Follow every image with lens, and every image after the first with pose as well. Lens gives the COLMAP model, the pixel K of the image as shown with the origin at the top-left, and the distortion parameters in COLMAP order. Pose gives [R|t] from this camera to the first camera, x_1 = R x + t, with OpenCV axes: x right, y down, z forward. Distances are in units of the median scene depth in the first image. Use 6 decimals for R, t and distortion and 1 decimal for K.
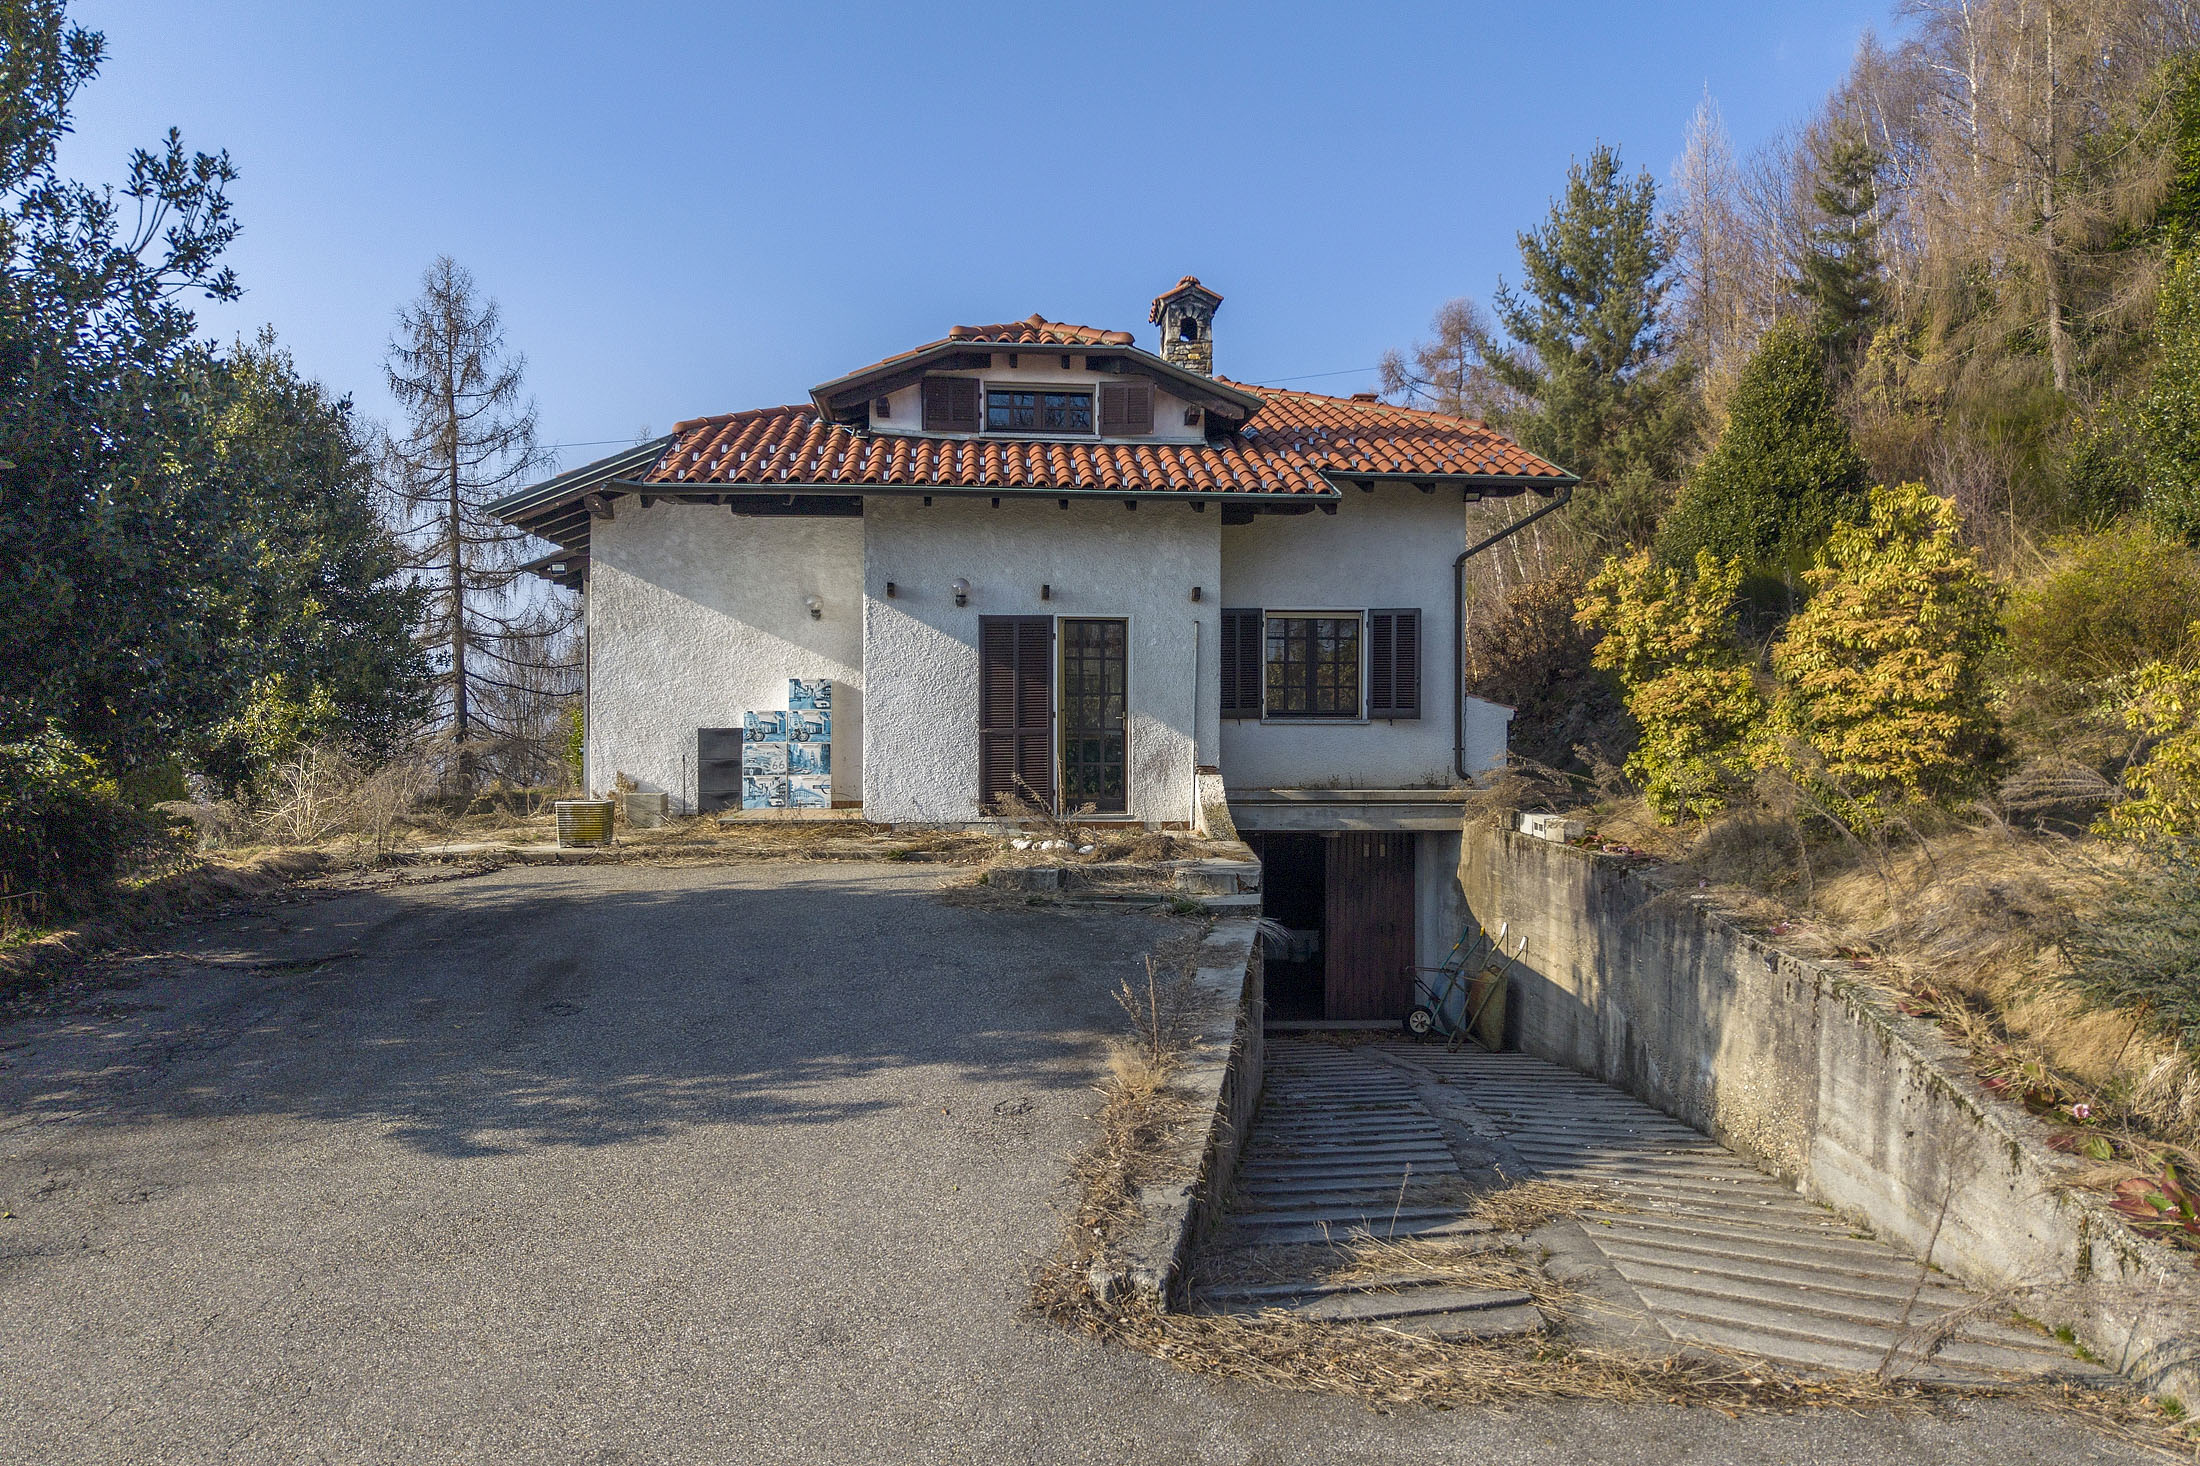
lens RADIAL K [[1509.6, 0, 1124.5], [0, 1509.6, 733.5], [0, 0, 1]] dist [0.023474, -0.038114]
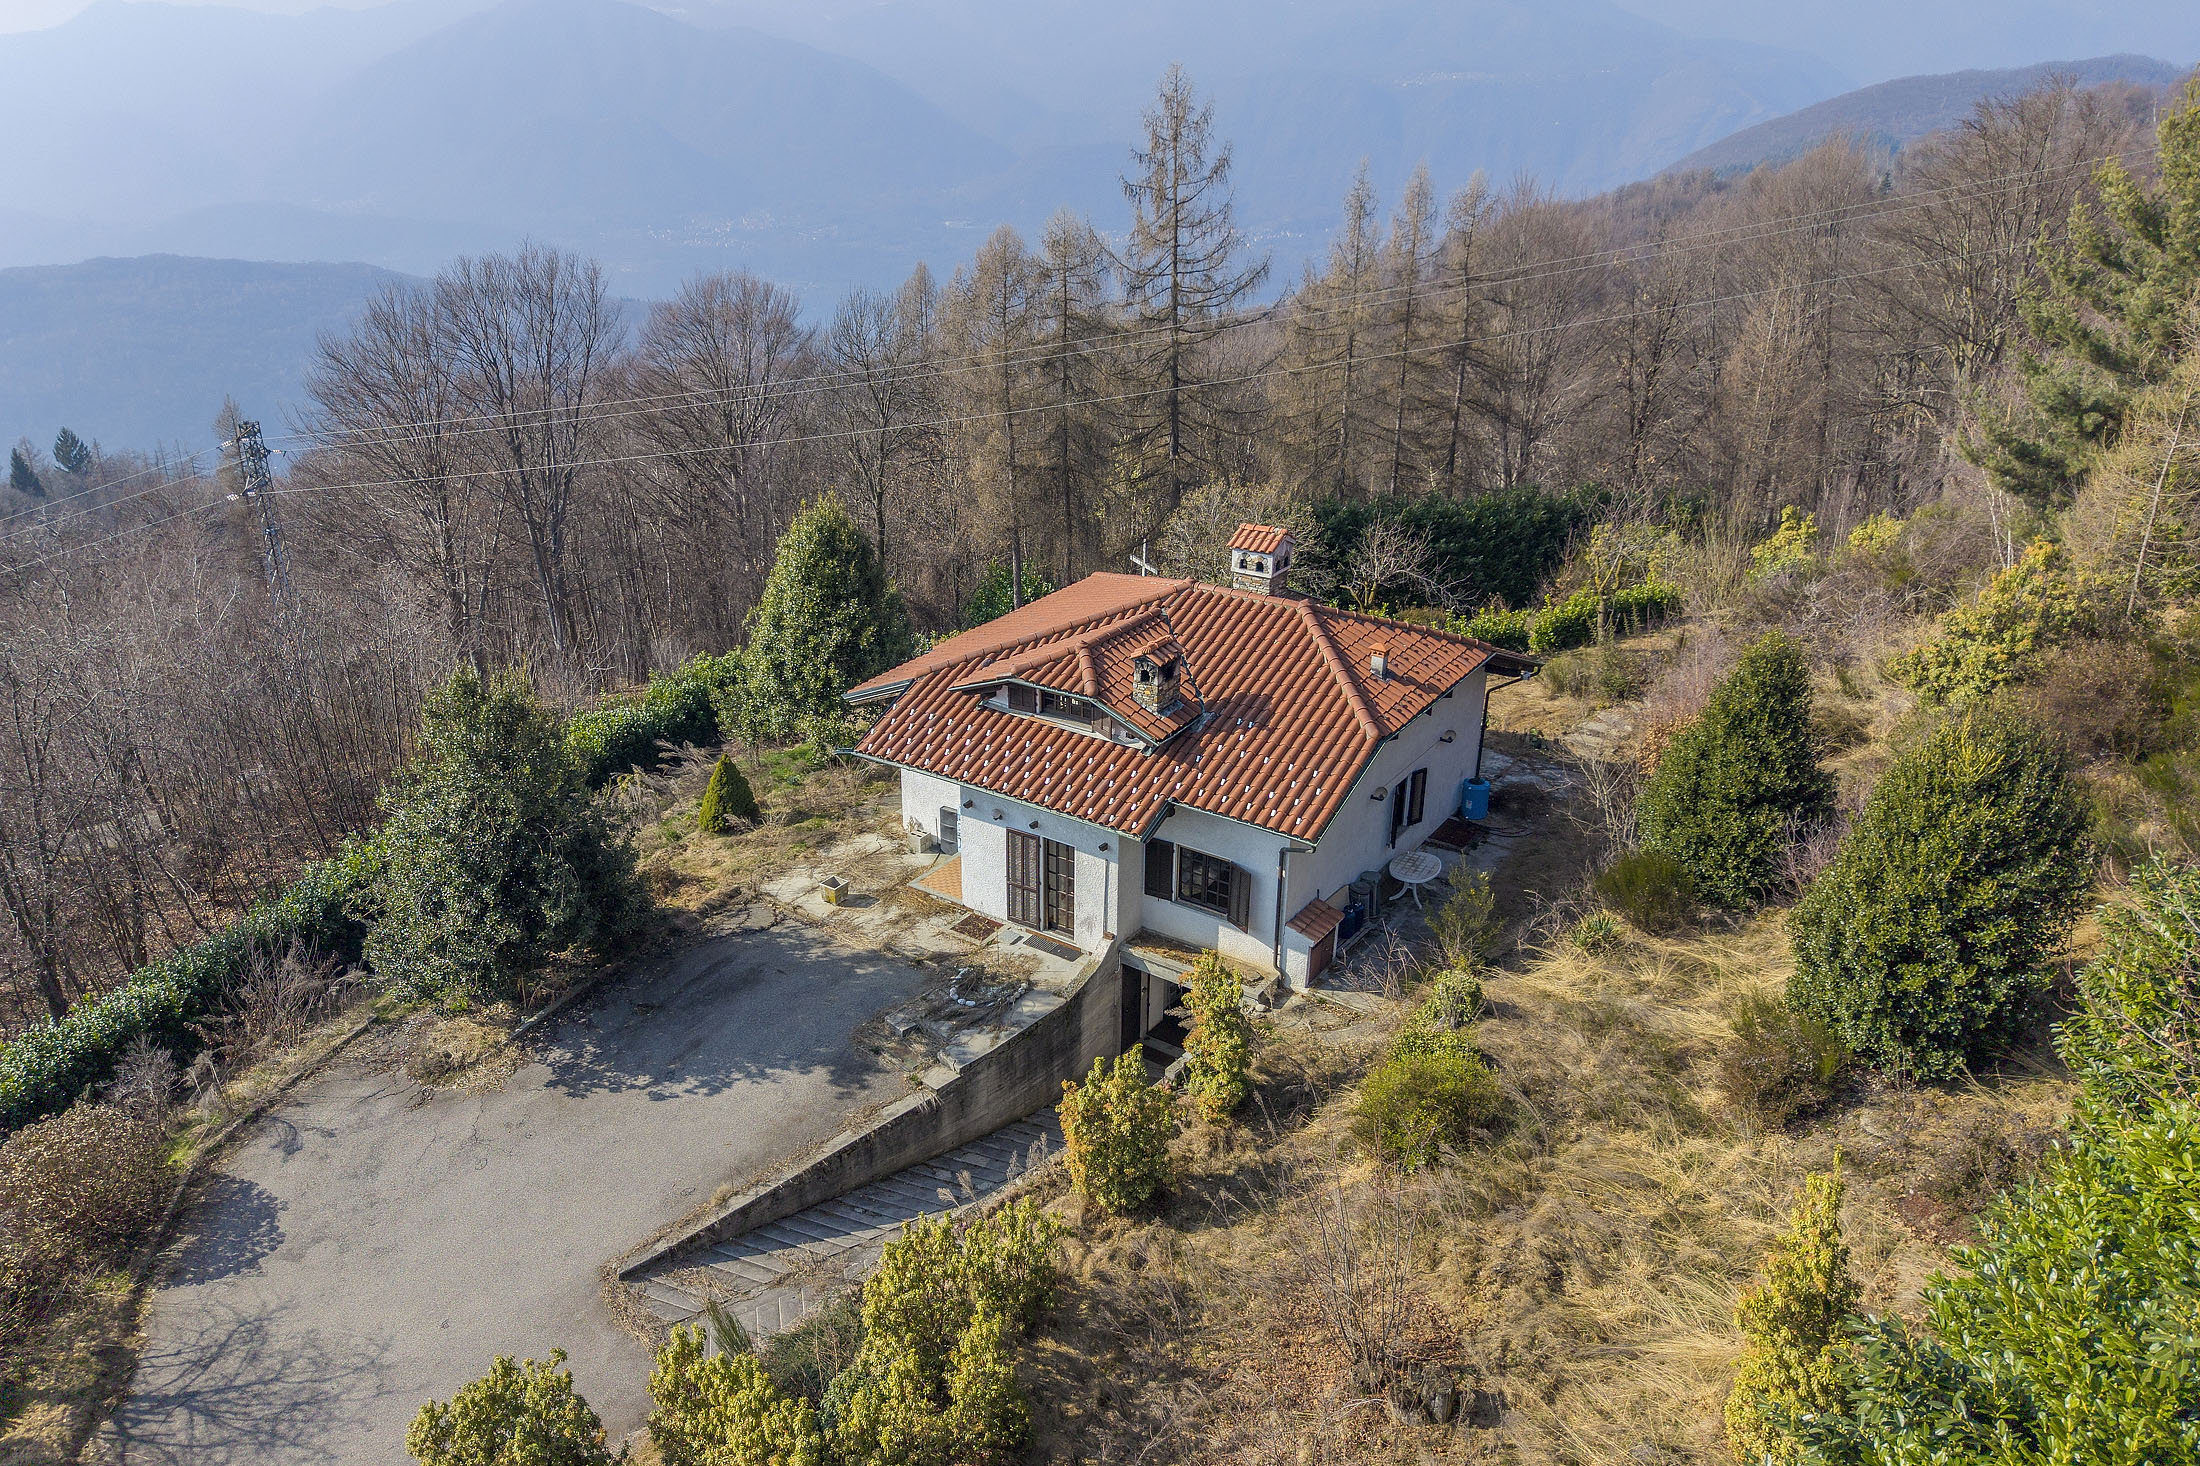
lens RADIAL K [[1624.1, 0, 992.0], [0, 1624.1, 730.9], [0, 0, 1]] dist [0.063351, -0.000738]
pose [[0.727934, 0.262254, -0.633510, 1.128122], [0.017989, 0.916336, 0.400005, -0.986853], [0.685411, -0.302573, 0.662315, -0.313573]]
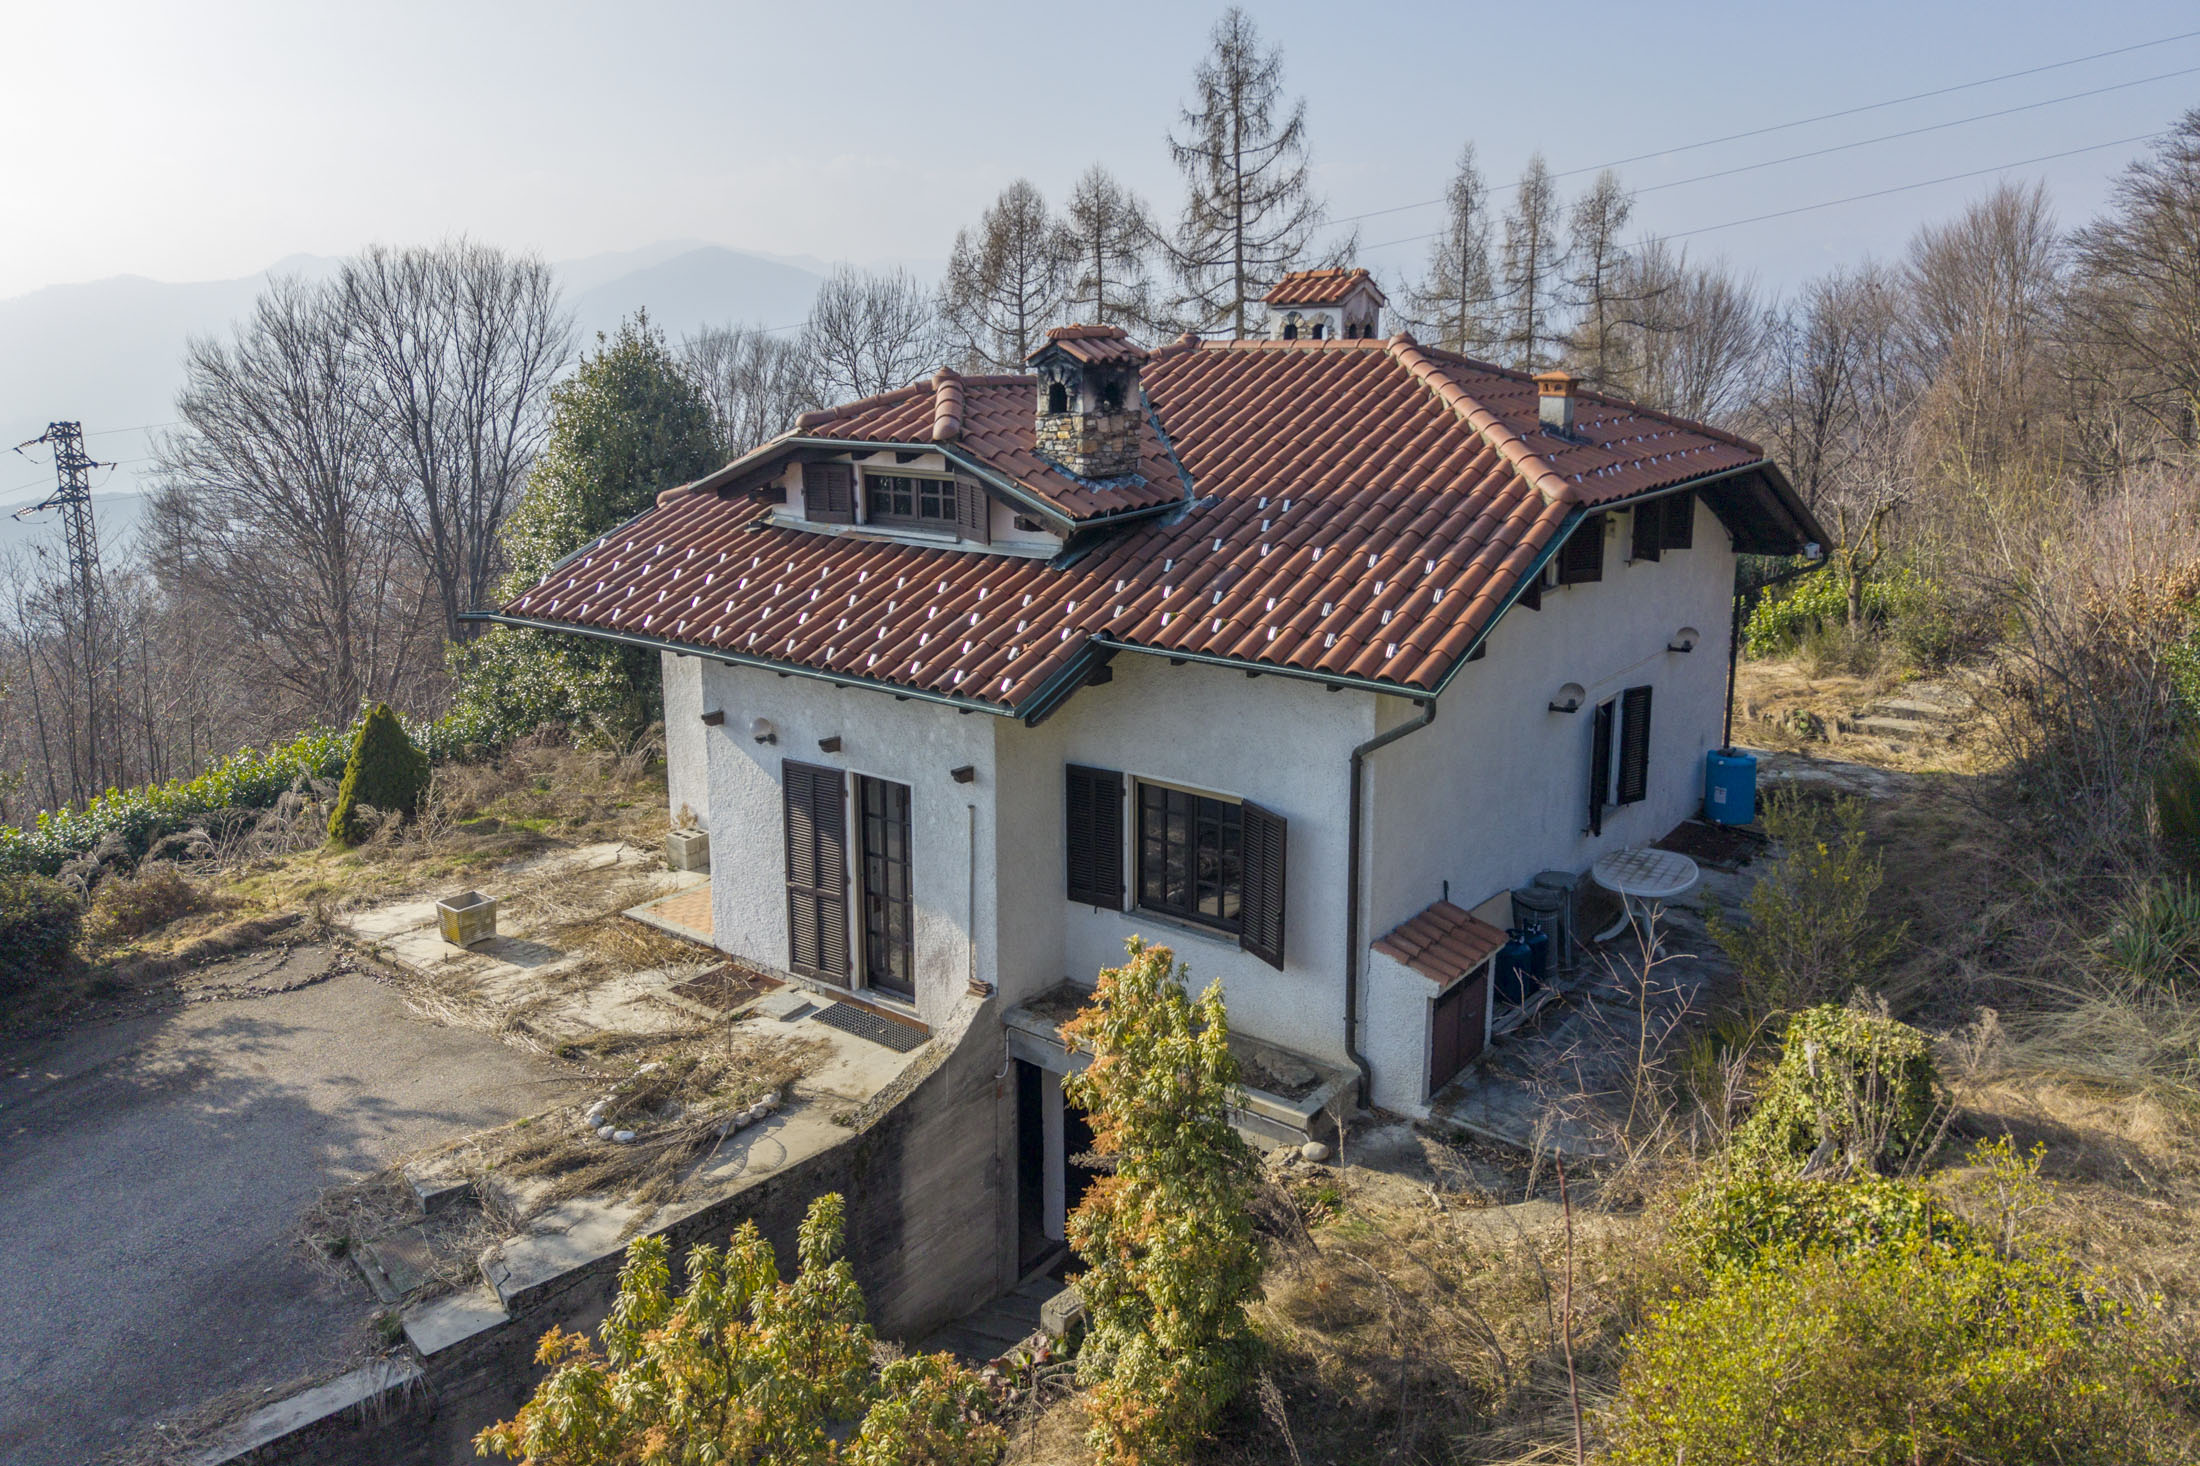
lens RADIAL K [[1561.9, 0, 1109.7], [0, 1561.9, 606.7], [0, 0, 1]] dist [0.028441, -0.041244]
pose [[0.720758, 0.119034, -0.682890, 0.652775], [0.008145, 0.983624, 0.180051, -0.326159], [0.693139, -0.135335, 0.707985, 0.488509]]
